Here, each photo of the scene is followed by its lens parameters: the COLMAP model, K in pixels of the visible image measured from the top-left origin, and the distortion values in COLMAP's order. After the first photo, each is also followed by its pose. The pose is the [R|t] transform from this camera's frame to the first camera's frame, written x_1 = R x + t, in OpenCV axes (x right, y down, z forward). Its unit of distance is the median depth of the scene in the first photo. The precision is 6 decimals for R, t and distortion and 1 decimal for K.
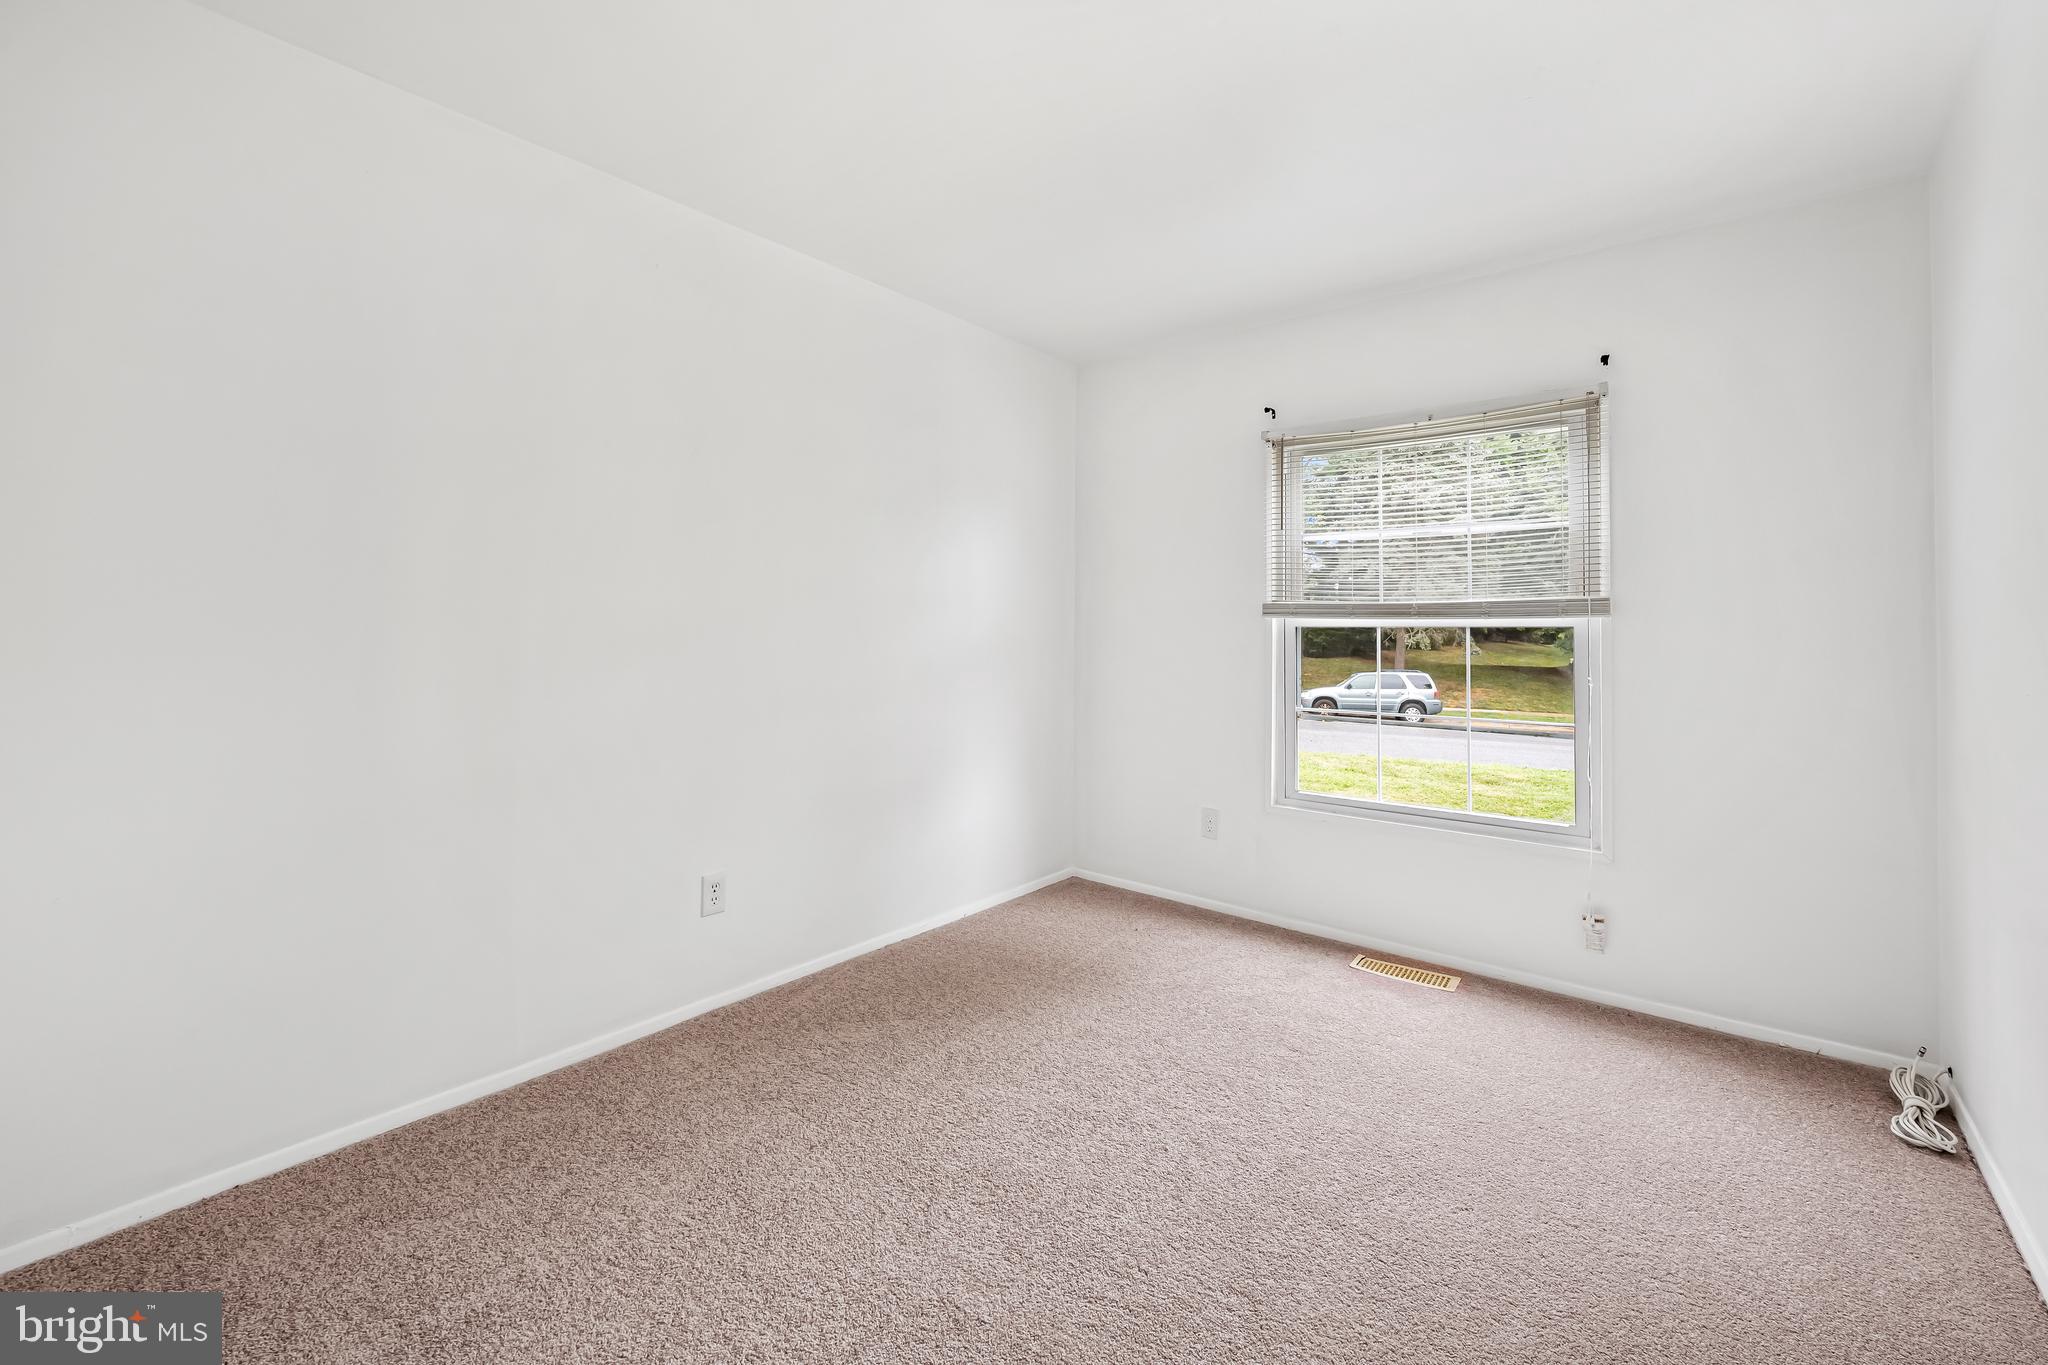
lens RADIAL K [[840.2, 0, 1028.5], [0, 840.2, 654.7], [0, 0, 1]] dist [-0.003499, -0.000187]
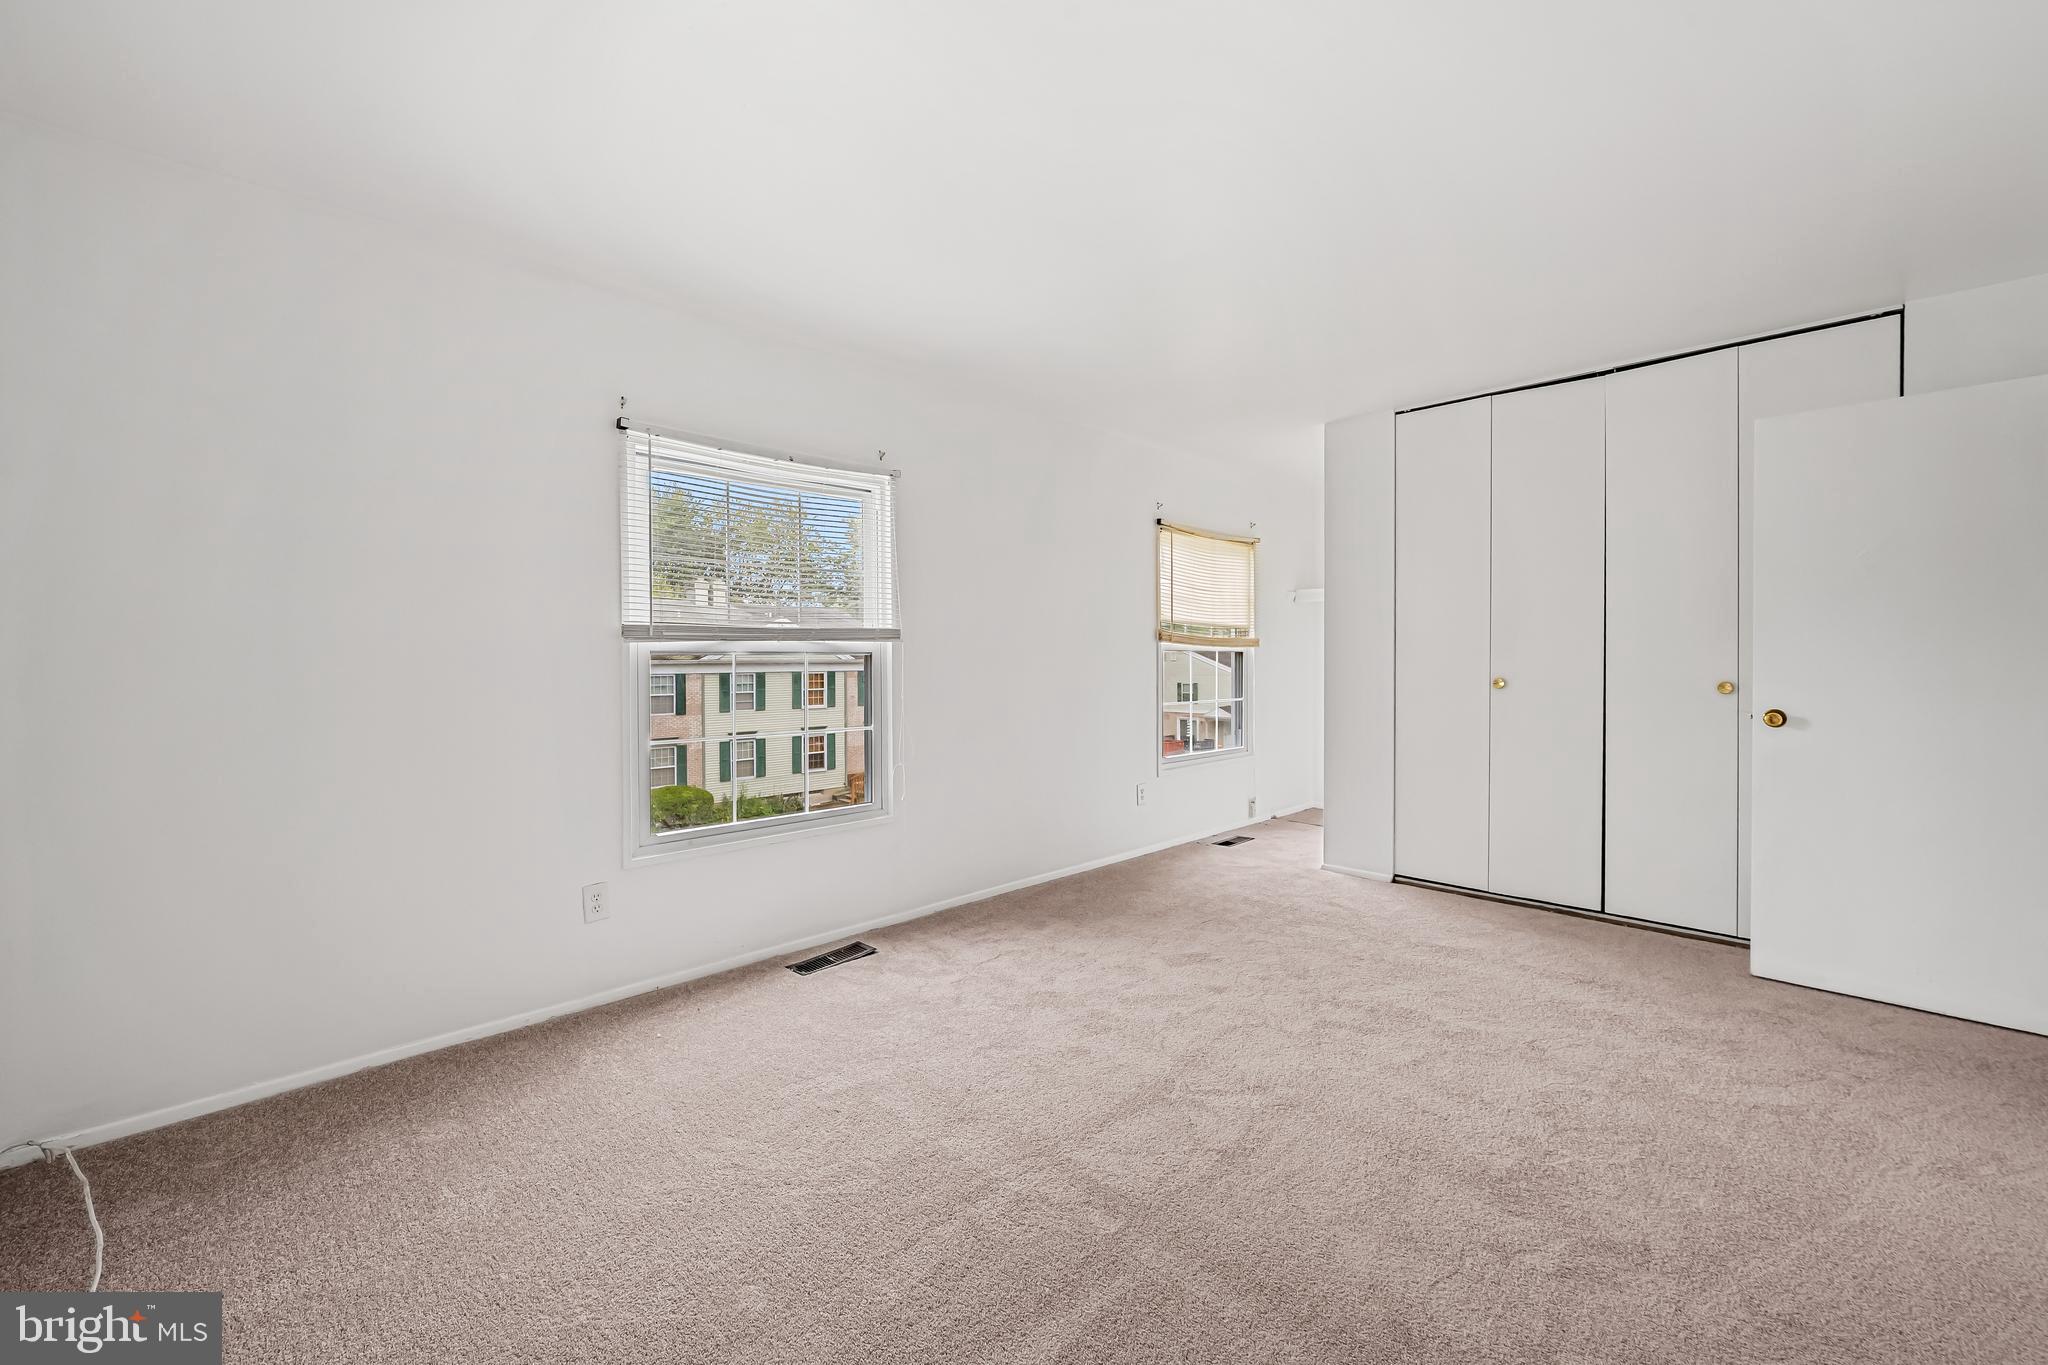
lens RADIAL K [[840.2, 0, 1028.5], [0, 840.2, 654.7], [0, 0, 1]] dist [-0.003499, -0.000187]
pose [[0.089031, -0.005987, 0.996011, -0.617240], [0.044208, 0.999020, 0.002053, -0.016175], [-0.995047, 0.043849, 0.089208, 0.599058]]
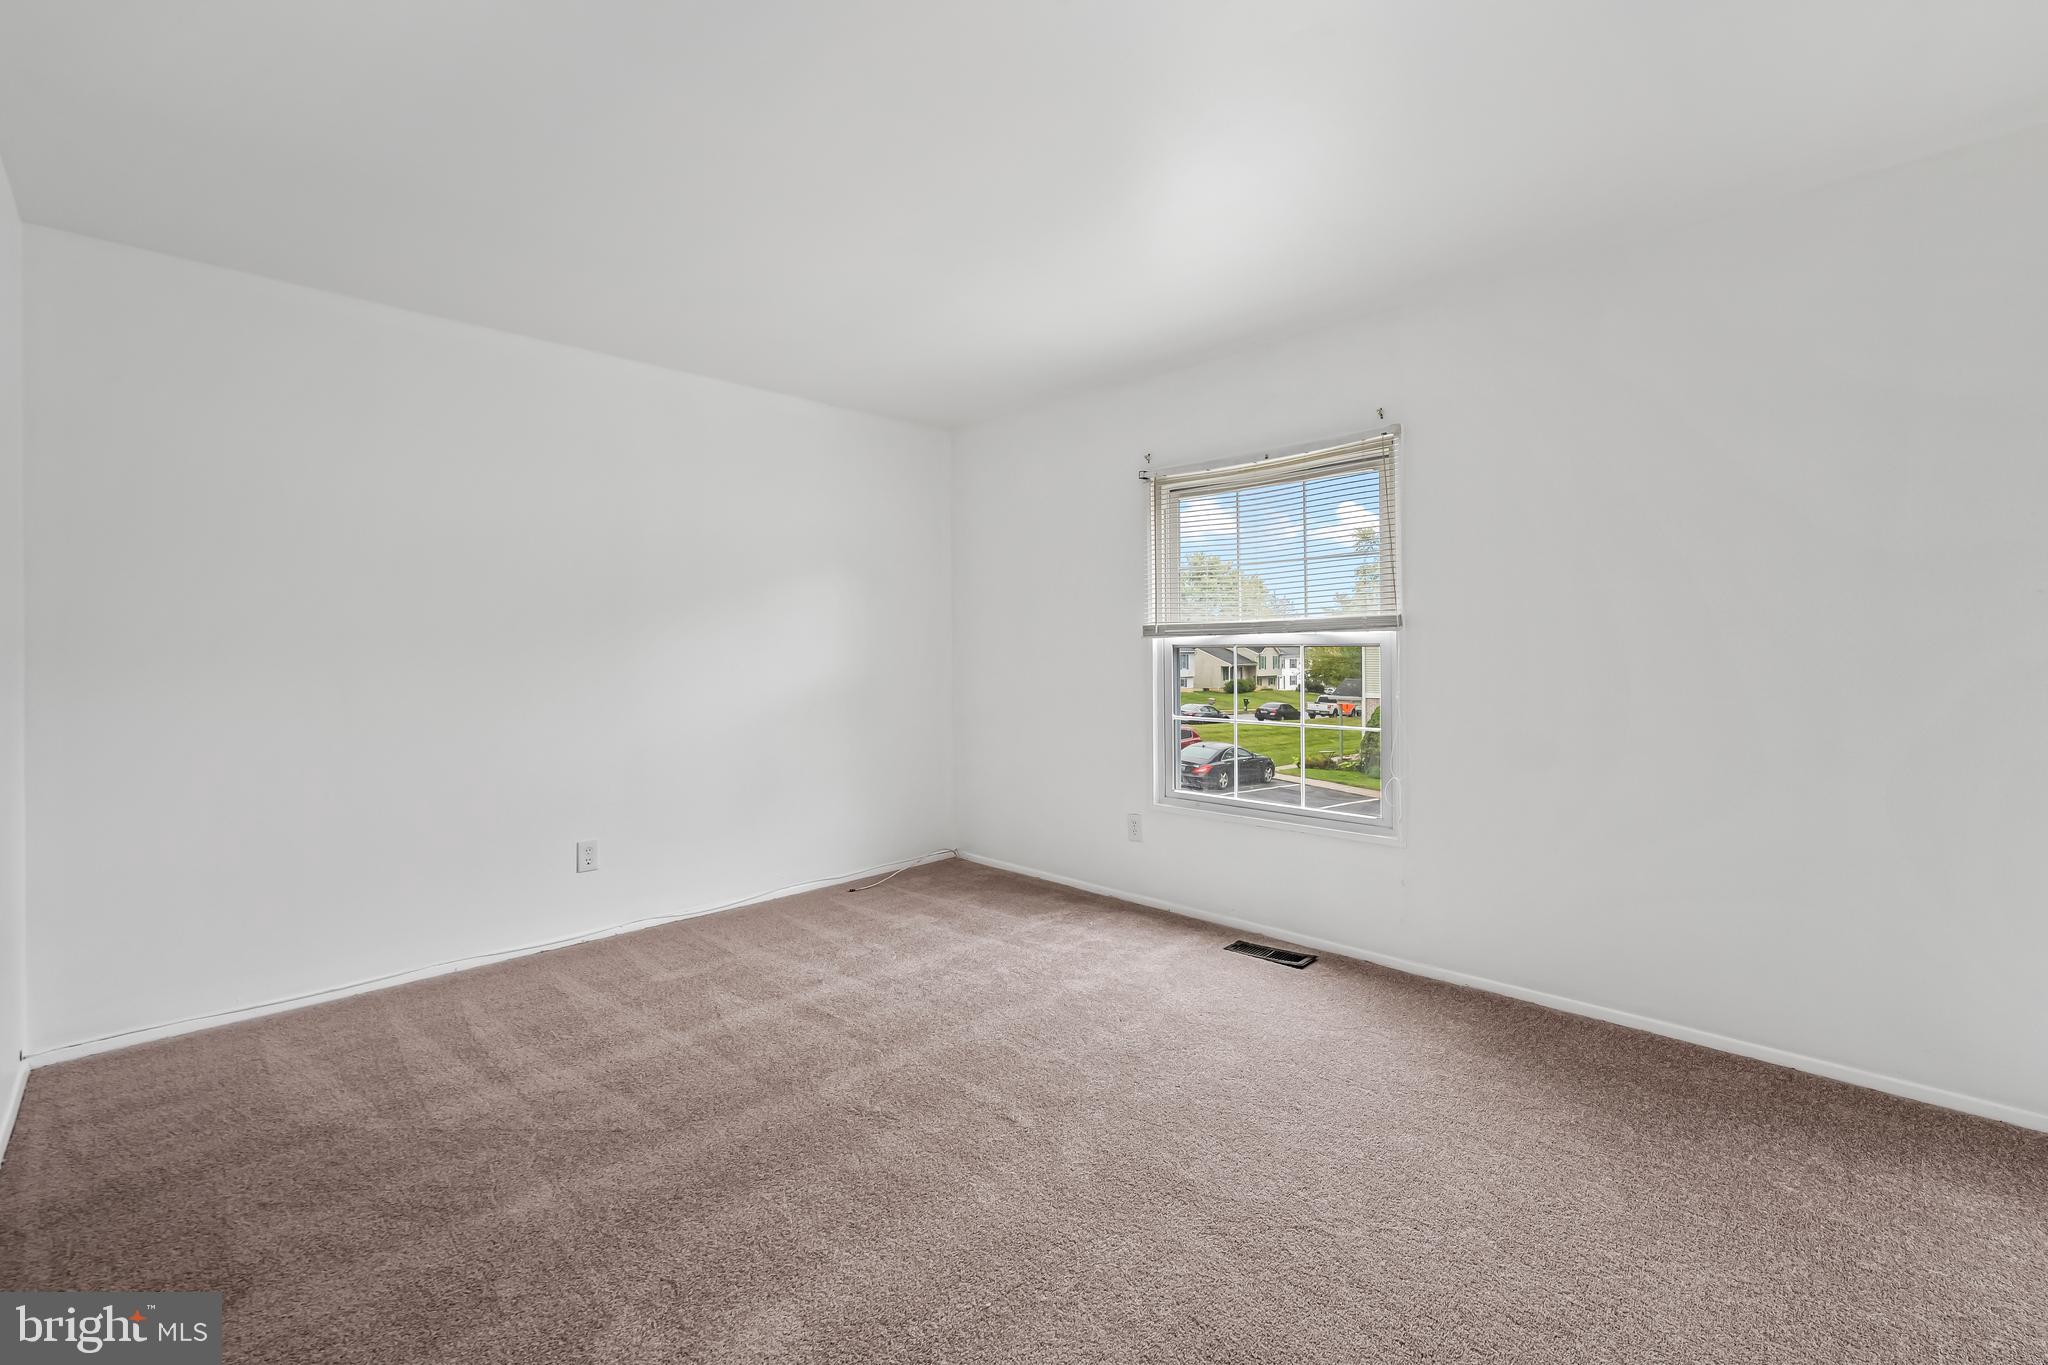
lens RADIAL K [[840.2, 0, 1028.5], [0, 840.2, 654.7], [0, 0, 1]] dist [-0.003499, -0.000187]
pose [[0.997396, -0.020670, -0.069100, 0.232204], [0.018778, 0.999434, -0.027908, 0.007822], [0.069638, 0.026538, 0.997219, -0.162757]]
